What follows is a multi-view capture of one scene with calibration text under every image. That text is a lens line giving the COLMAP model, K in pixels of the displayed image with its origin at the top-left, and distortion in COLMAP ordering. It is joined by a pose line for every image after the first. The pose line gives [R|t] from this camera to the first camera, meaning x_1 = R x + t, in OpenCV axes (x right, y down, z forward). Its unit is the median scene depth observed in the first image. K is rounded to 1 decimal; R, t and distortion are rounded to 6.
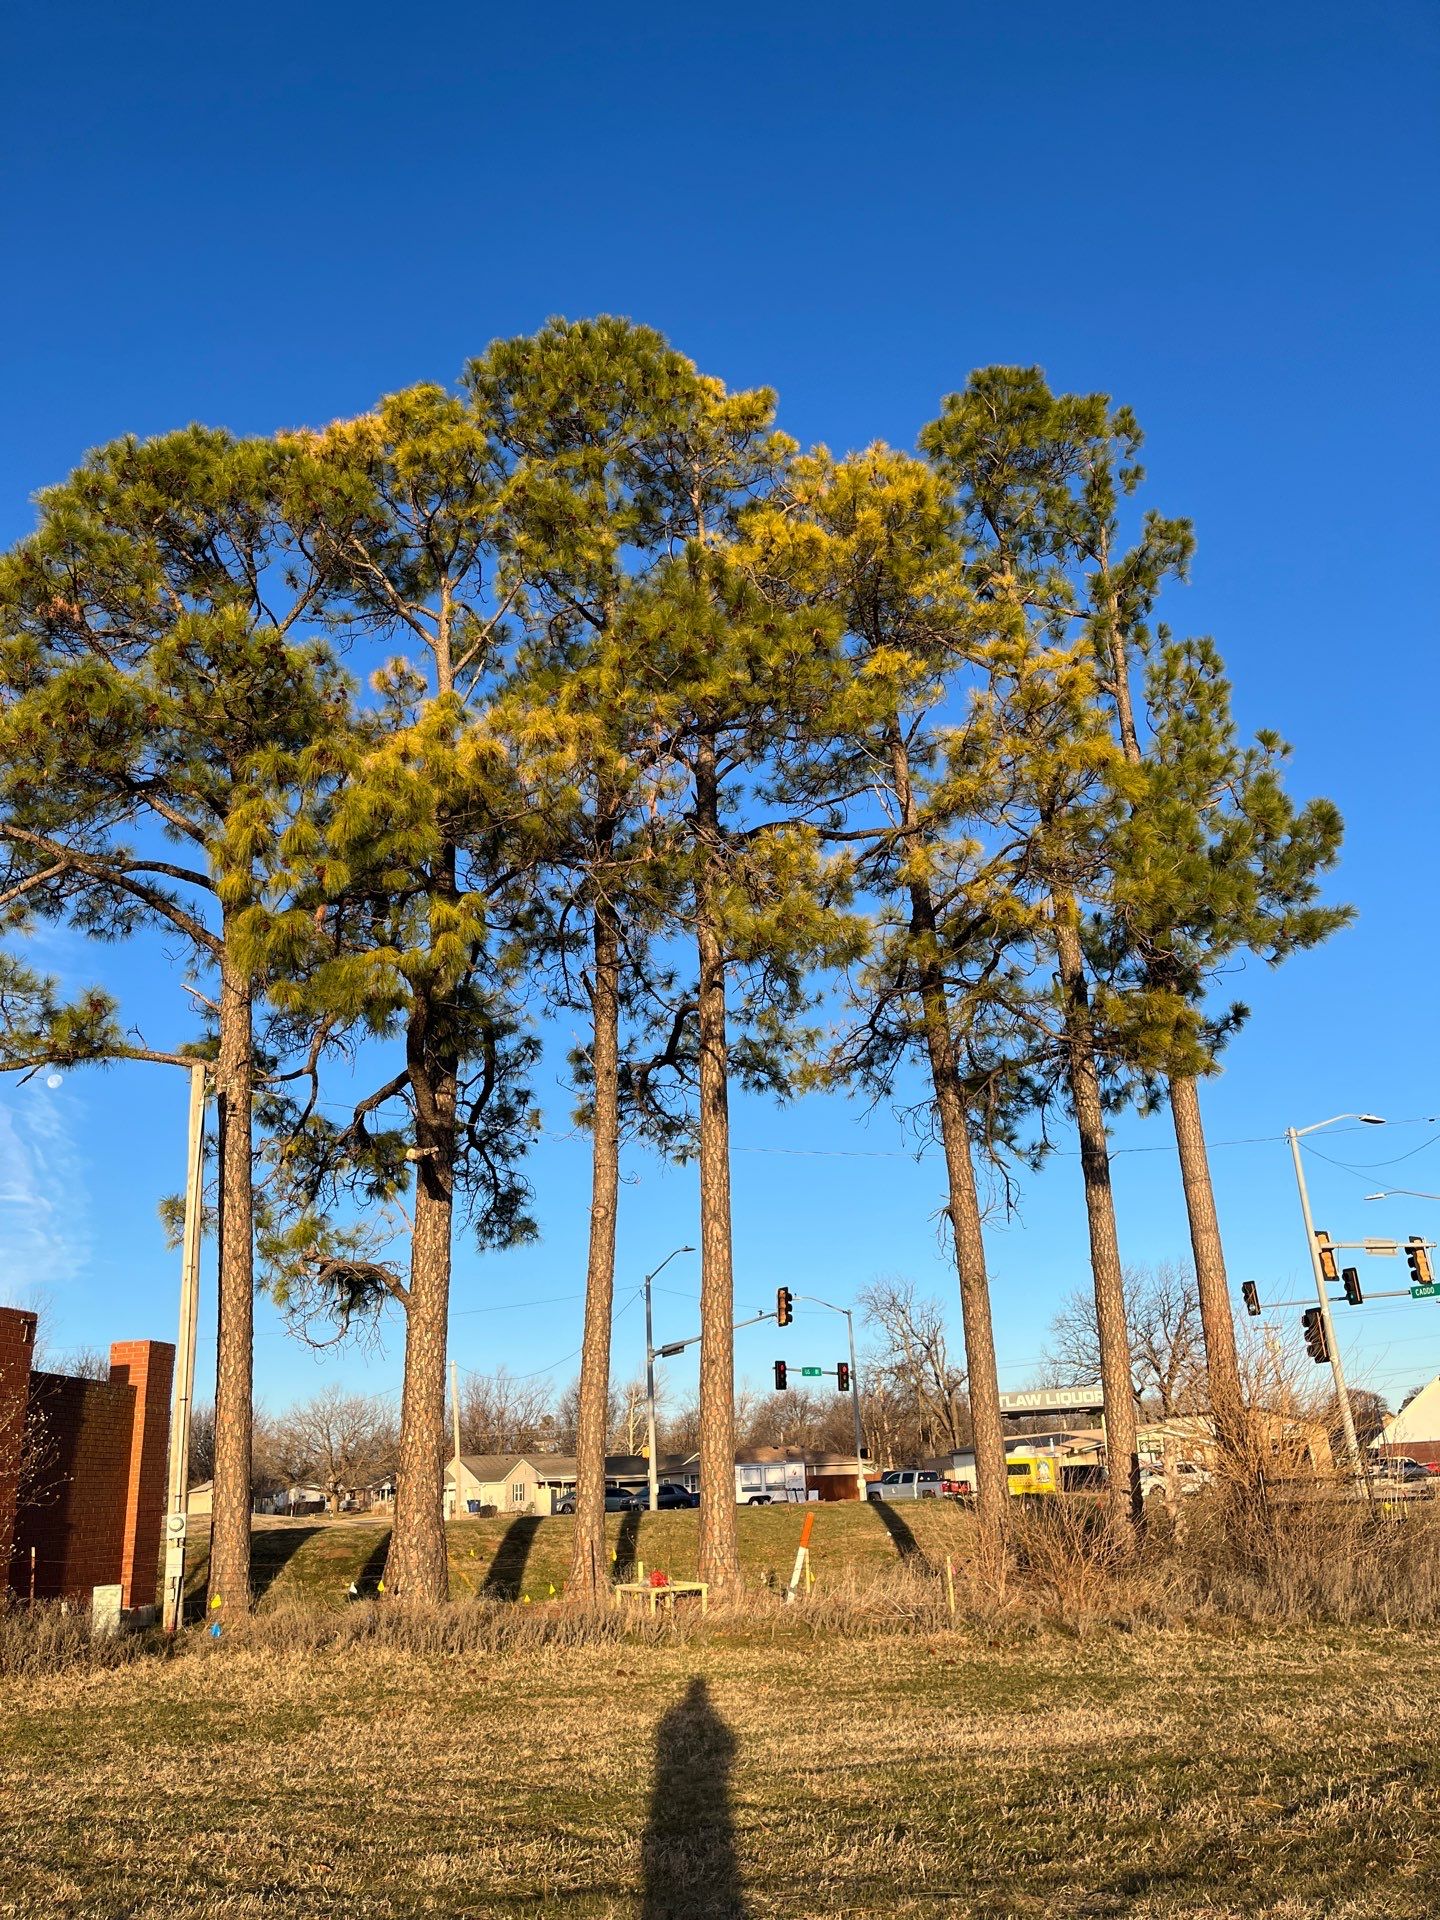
lens RADIAL K [[1478.5, 0, 720.0], [0, 1478.5, 960.0], [0, 0, 1]] dist [0.015739, 0.003541]
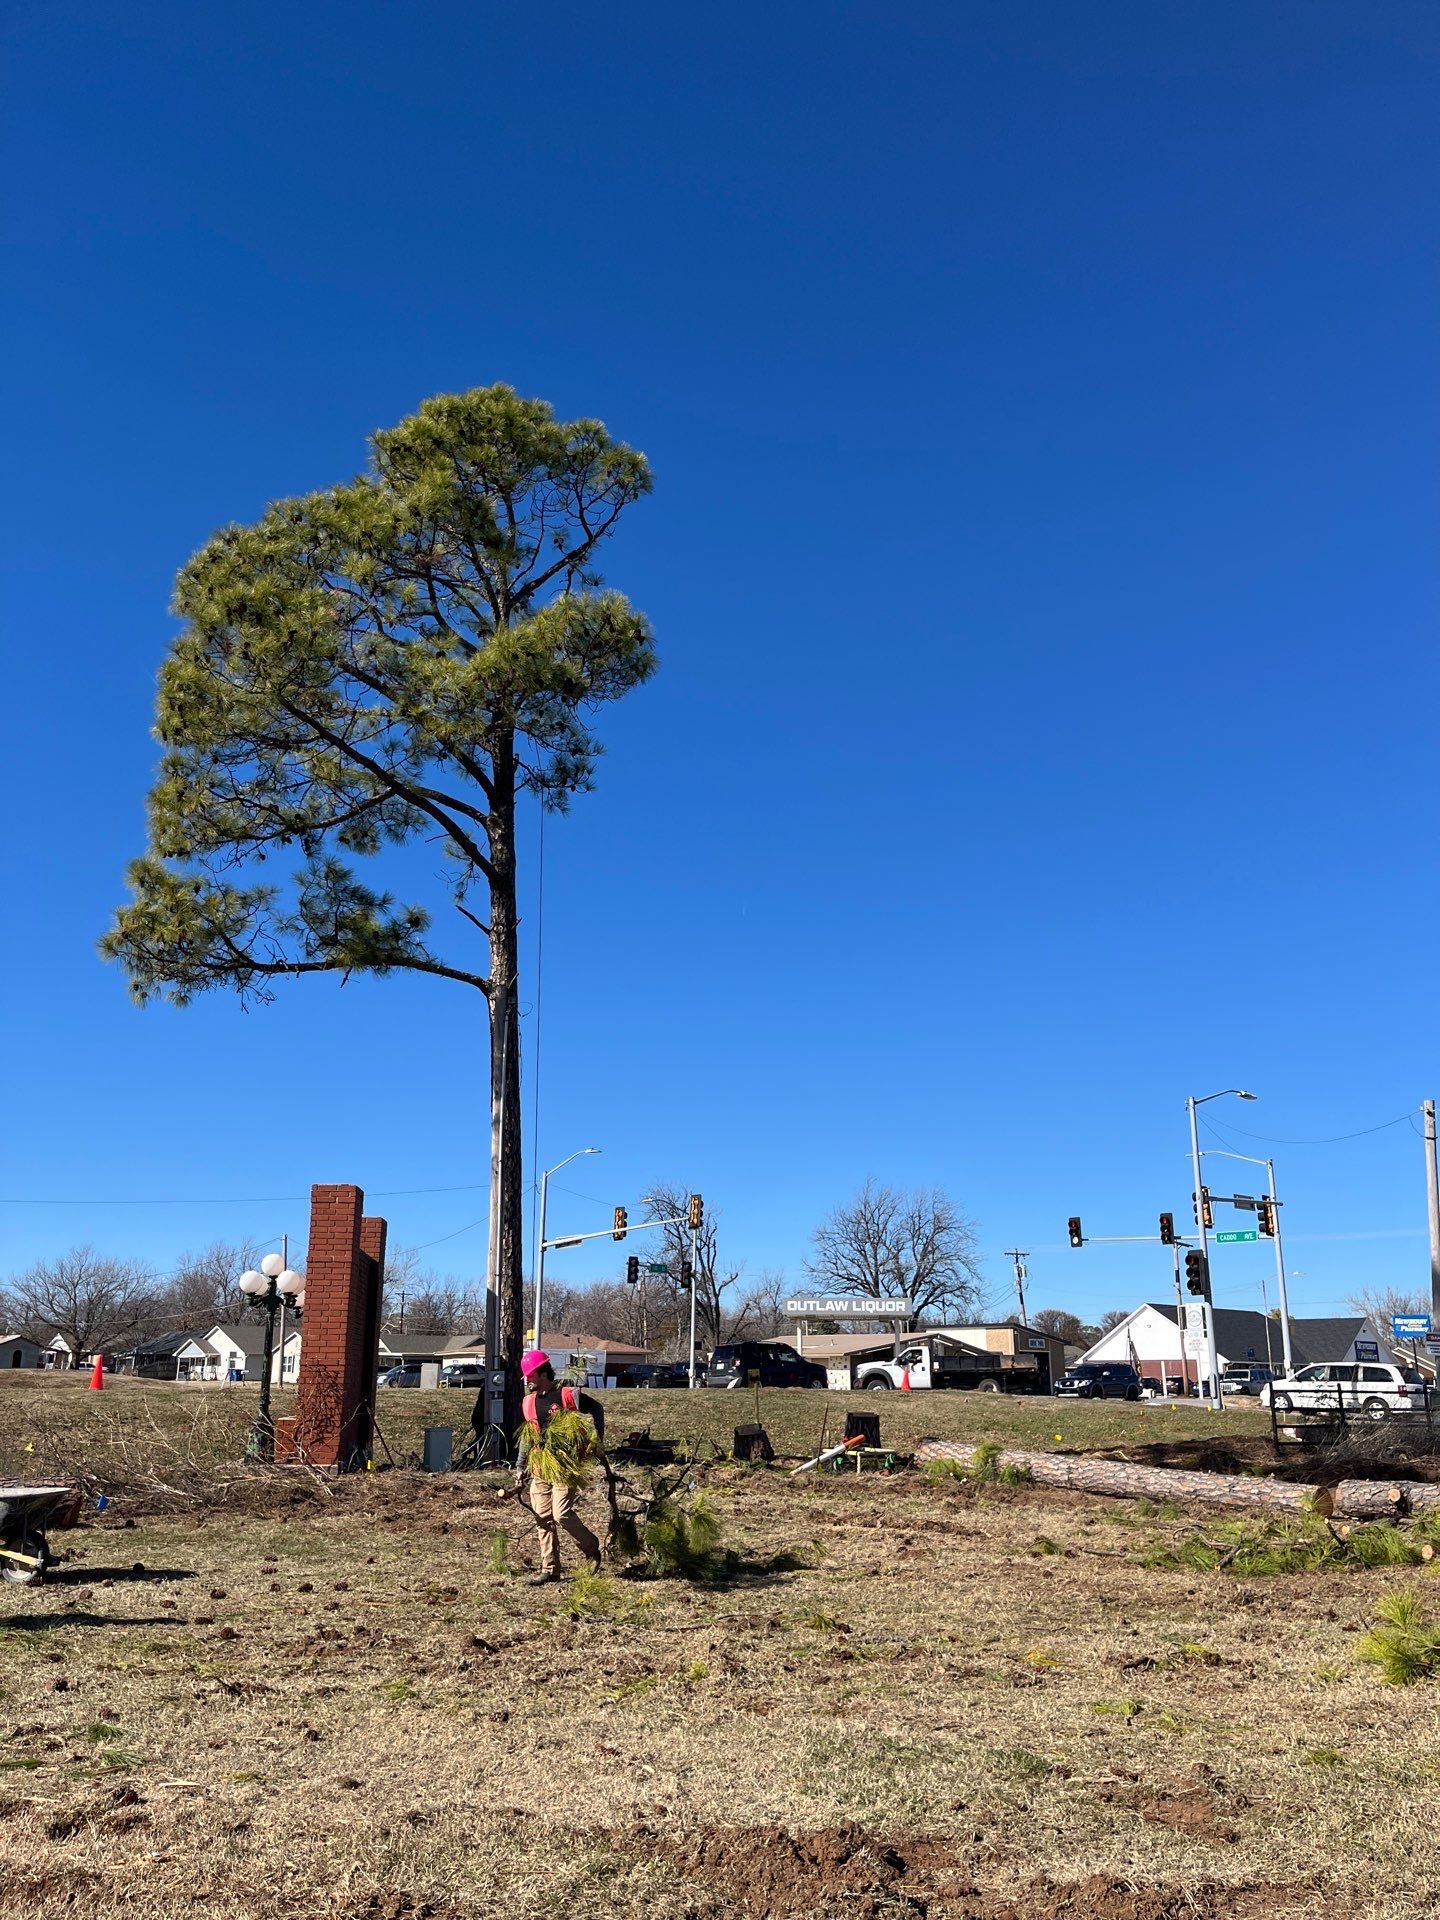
lens RADIAL K [[1457.9, 0, 720.0], [0, 1457.9, 960.0], [0, 0, 1]] dist [0.035745, -0.000489]
pose [[0.978728, 0.102709, 0.177602, -0.281762], [-0.114063, 0.991954, 0.054922, -0.019948], [-0.170532, -0.074012, 0.982569, -0.088229]]
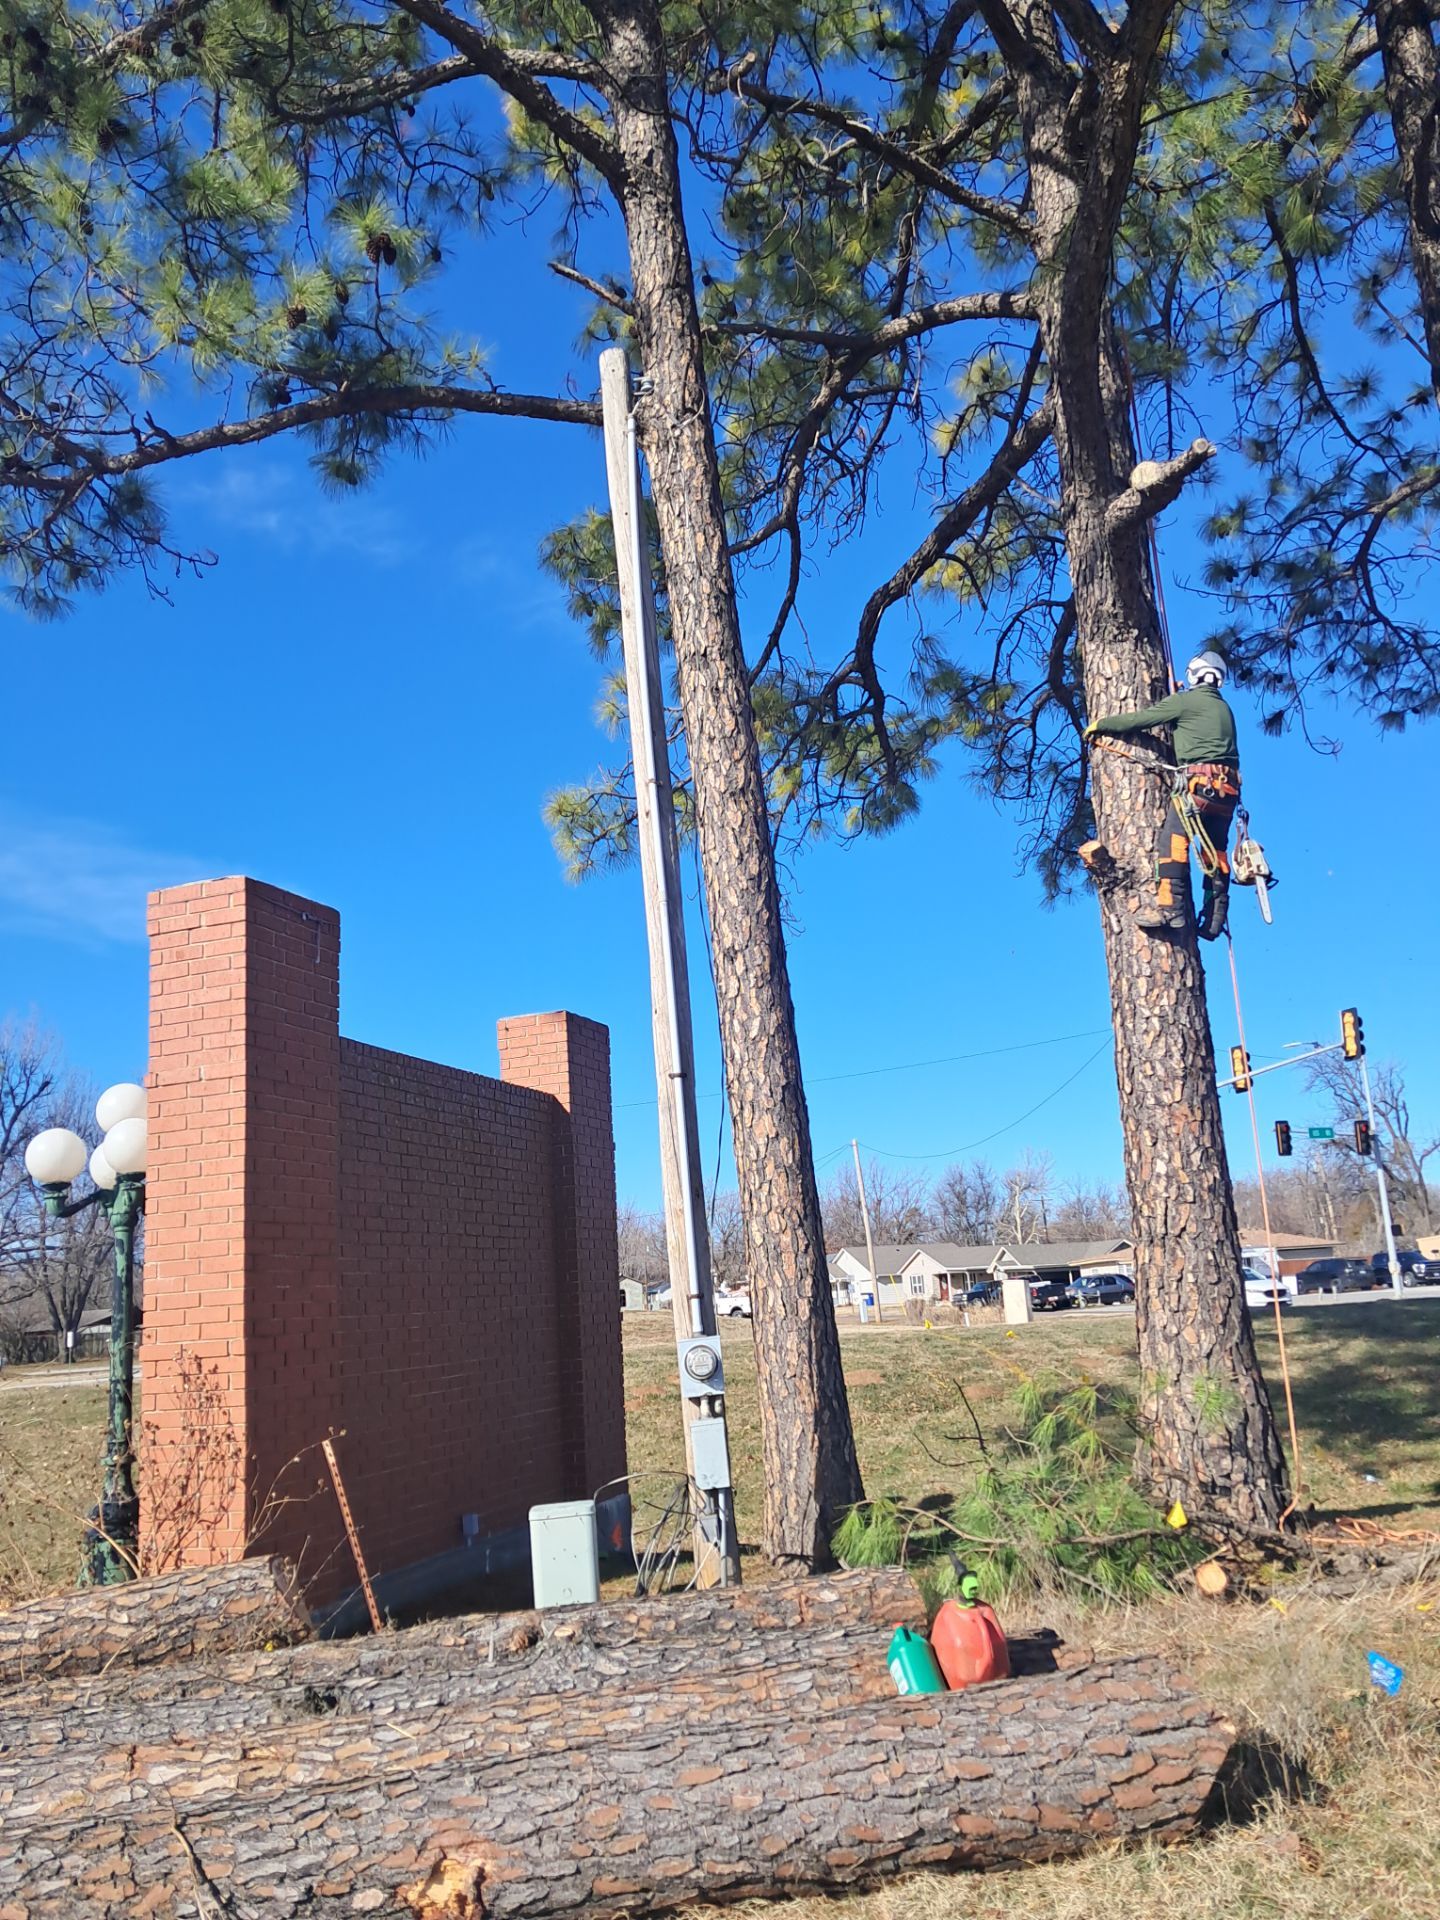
lens RADIAL K [[1530.7, 0, 720.0], [0, 1530.7, 960.0], [0, 0, 1]] dist [0.020690, -0.001100]
pose [[0.973327, -0.063706, -0.220402, -0.170827], [0.093080, 0.987710, 0.125561, 0.142511], [0.209694, -0.142727, 0.967294, 0.399528]]
